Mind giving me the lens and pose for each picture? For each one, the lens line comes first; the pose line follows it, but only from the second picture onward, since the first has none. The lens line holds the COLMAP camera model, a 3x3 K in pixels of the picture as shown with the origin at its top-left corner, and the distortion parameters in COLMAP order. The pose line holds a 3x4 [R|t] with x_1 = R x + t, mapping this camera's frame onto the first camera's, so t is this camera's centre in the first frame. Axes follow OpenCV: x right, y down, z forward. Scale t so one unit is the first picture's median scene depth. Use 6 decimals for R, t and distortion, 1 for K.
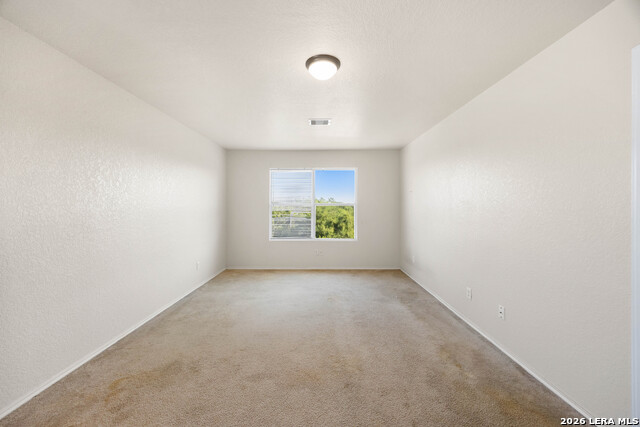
lens RADIAL K [[248.6, 0, 316.6], [0, 248.6, 207.2], [0, 0, 1]] dist [-0.003187, 0.000303]
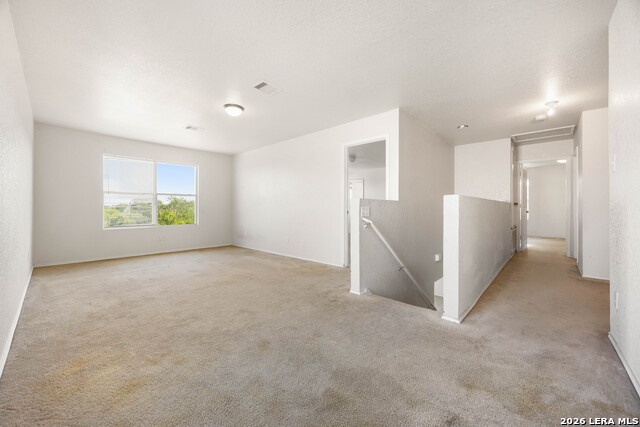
lens RADIAL K [[248.6, 0, 319.6], [0, 248.6, 211.1], [0, 0, 1]] dist [-0.003187, 0.000303]
pose [[0.673154, -0.005811, 0.739480, -0.370219], [0.002247, 0.999981, 0.005813, 0.066044], [-0.739499, -0.002251, 0.673154, -0.277683]]
